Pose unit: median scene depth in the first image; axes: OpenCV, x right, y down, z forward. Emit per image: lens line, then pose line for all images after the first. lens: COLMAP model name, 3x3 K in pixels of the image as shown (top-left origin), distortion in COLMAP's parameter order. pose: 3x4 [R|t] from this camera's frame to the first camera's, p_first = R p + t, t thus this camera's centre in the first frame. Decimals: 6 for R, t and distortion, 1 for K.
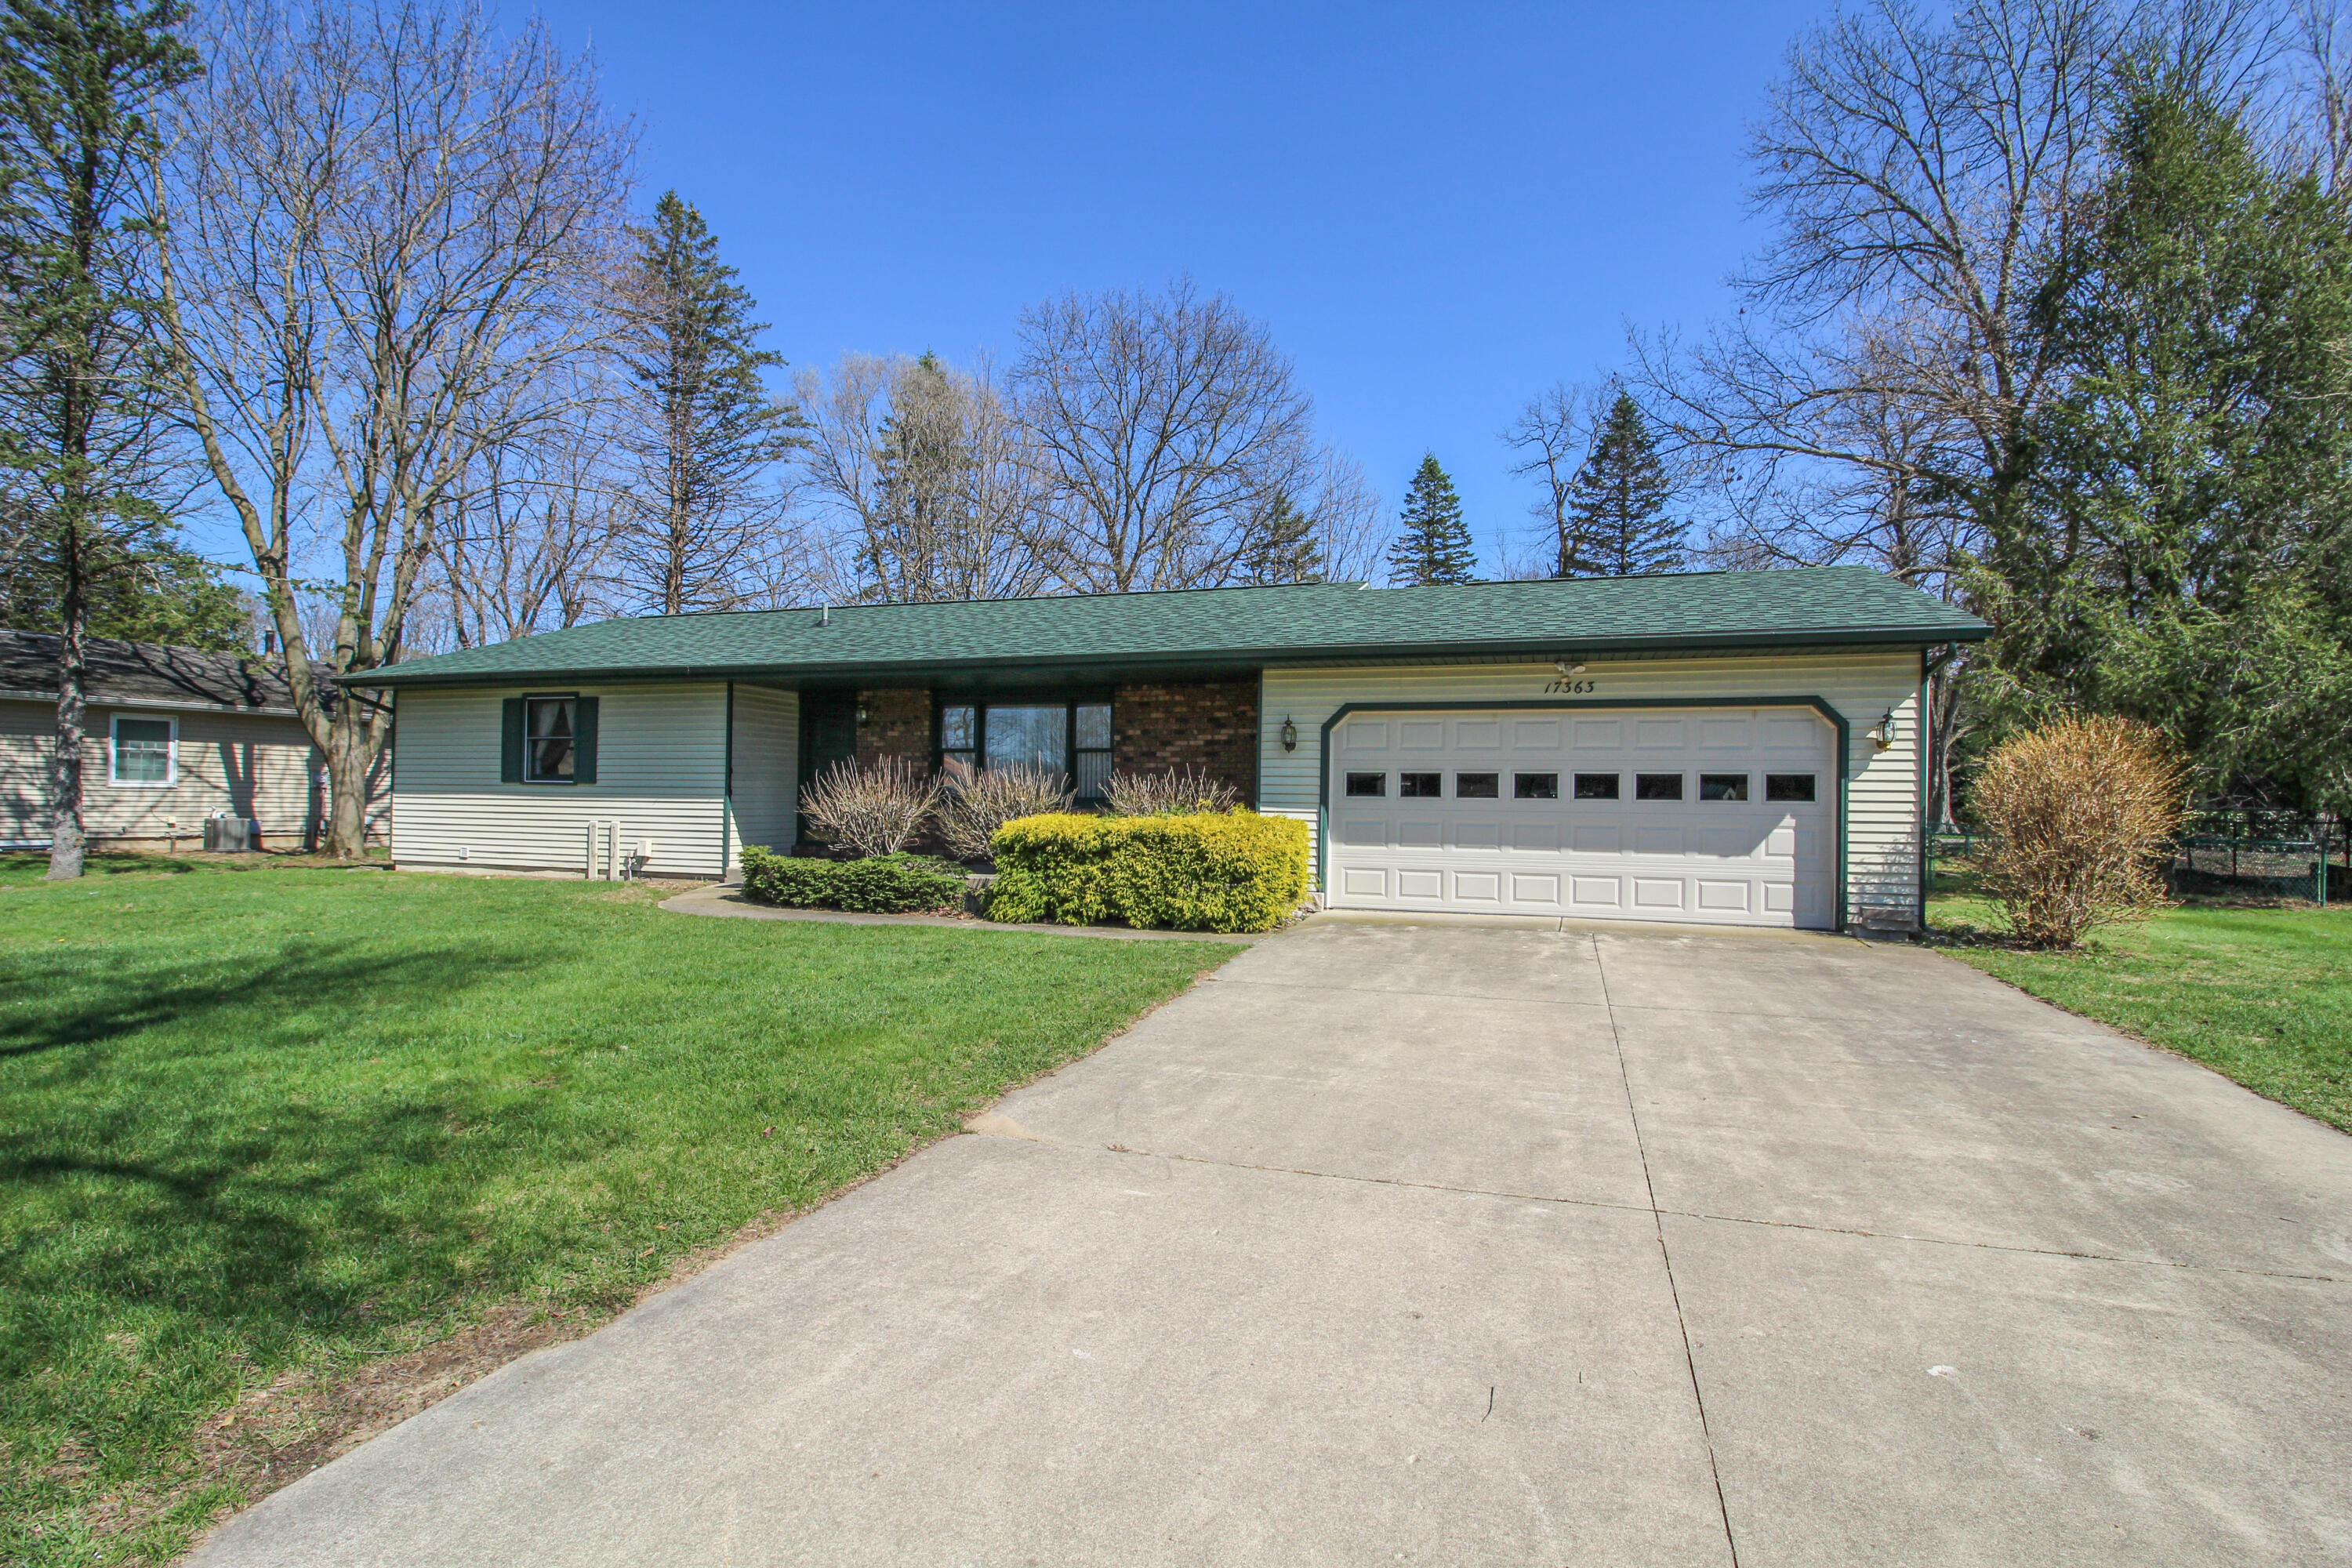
lens RADIAL K [[1095.0, 0, 1201.5], [0, 1095.0, 776.3], [0, 0, 1]] dist [-0.000443, -0.009887]
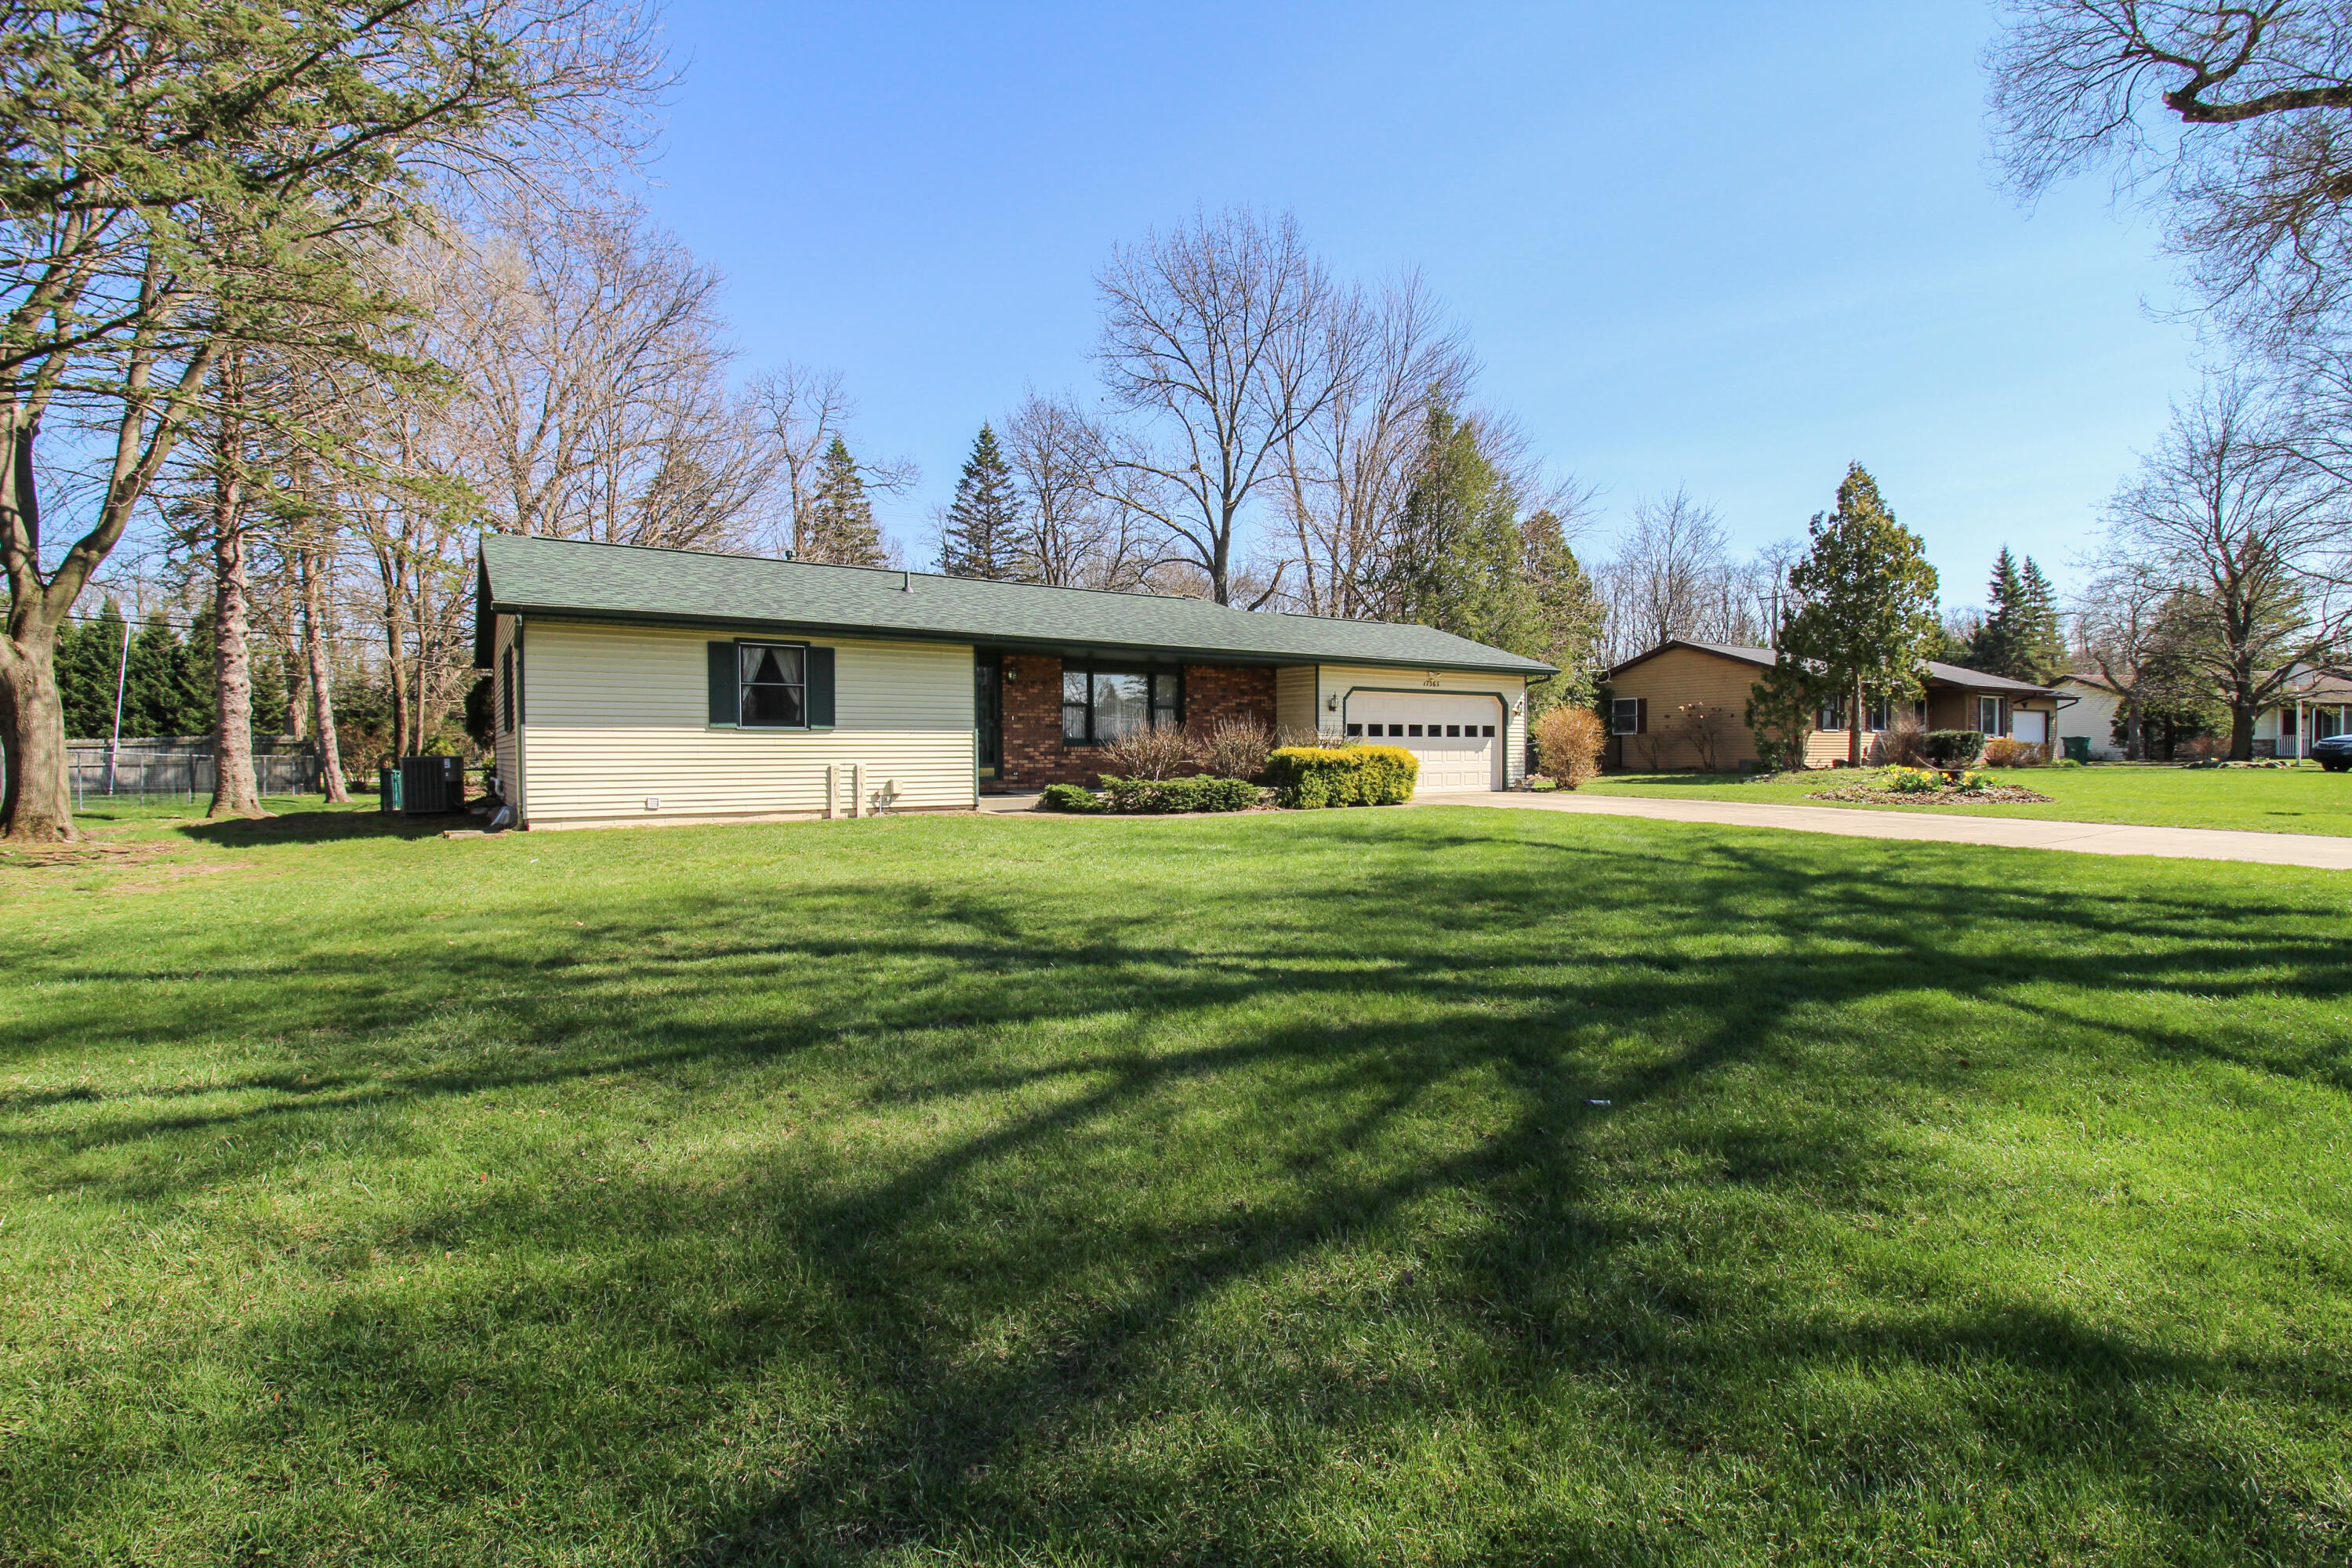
lens RADIAL K [[1095.0, 0, 1201.5], [0, 1095.0, 776.3], [0, 0, 1]] dist [-0.000443, -0.009887]
pose [[0.599725, -0.033230, 0.799516, -1.269739], [-0.004863, 0.998968, 0.045168, 0.002559], [-0.800192, -0.030976, 0.598944, 0.070956]]
